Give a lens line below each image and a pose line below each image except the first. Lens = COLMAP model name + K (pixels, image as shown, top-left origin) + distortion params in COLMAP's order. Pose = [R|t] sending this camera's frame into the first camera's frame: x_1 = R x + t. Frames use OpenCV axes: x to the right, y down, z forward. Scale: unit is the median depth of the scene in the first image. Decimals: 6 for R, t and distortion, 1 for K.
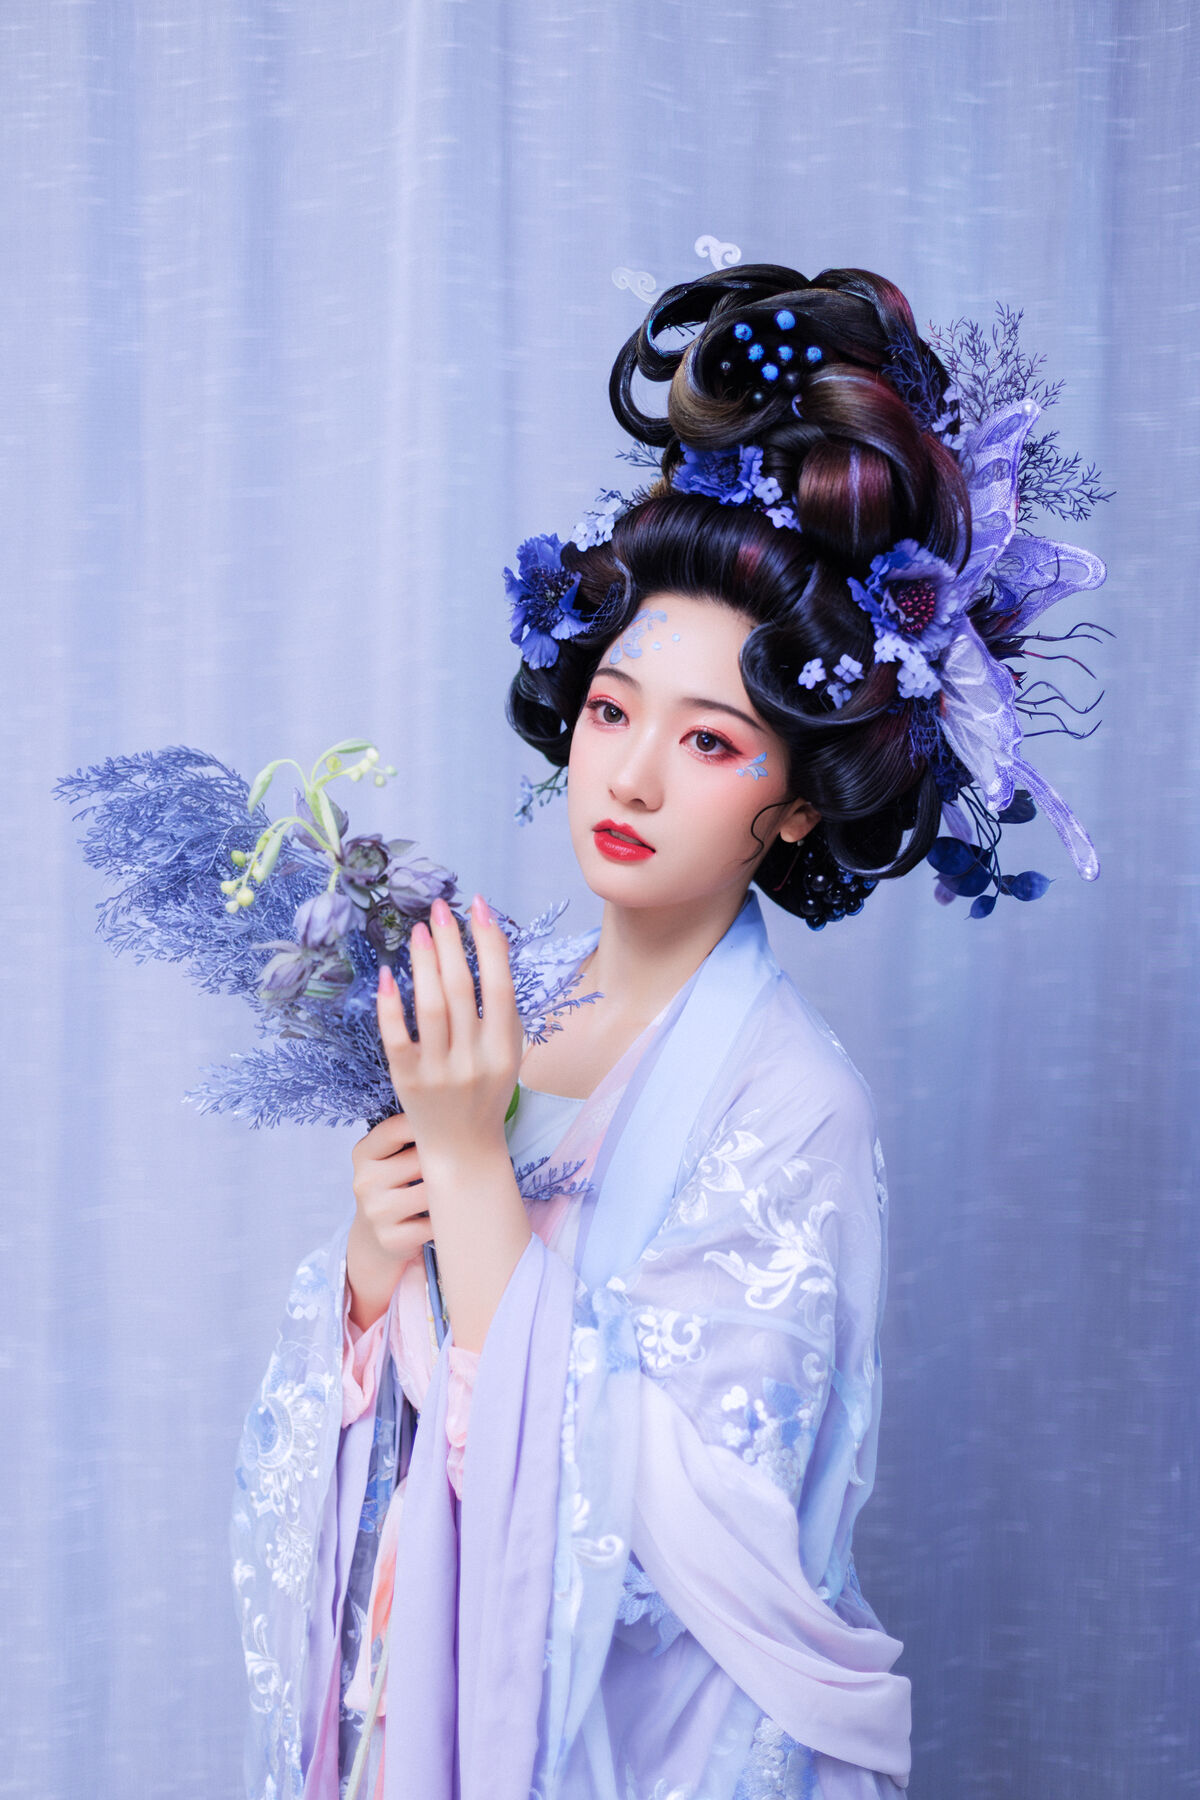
lens RADIAL K [[2878.3, 0, 608.3], [0, 2878.3, 902.6], [0, 0, 1]] dist [-0.009738, -0.039991]
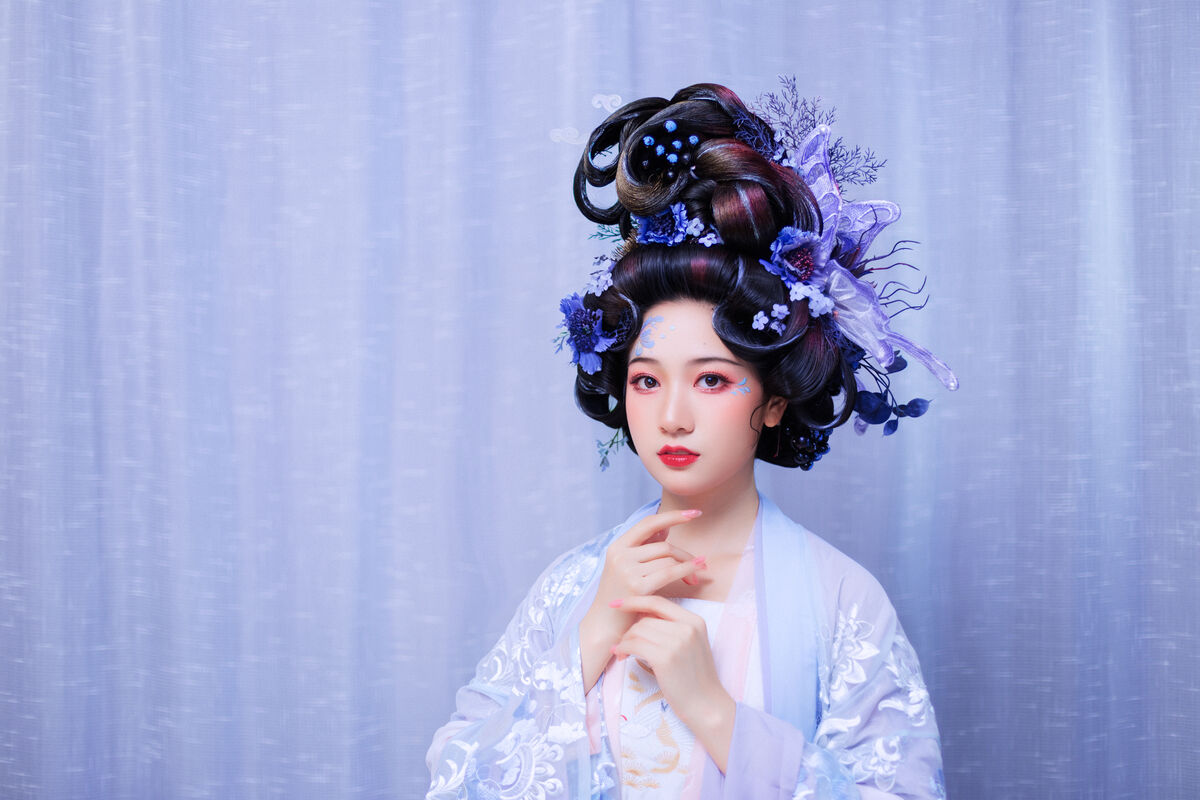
lens RADIAL K [[1918.9, 0, 568.1], [0, 1918.9, 400.3], [0, 0, 1]] dist [-0.009738, -0.039991]
pose [[0.946720, -0.317997, 0.050973, -0.100471], [0.321016, 0.944480, -0.070044, 0.004907], [-0.025869, 0.082675, 0.996241, -0.084204]]
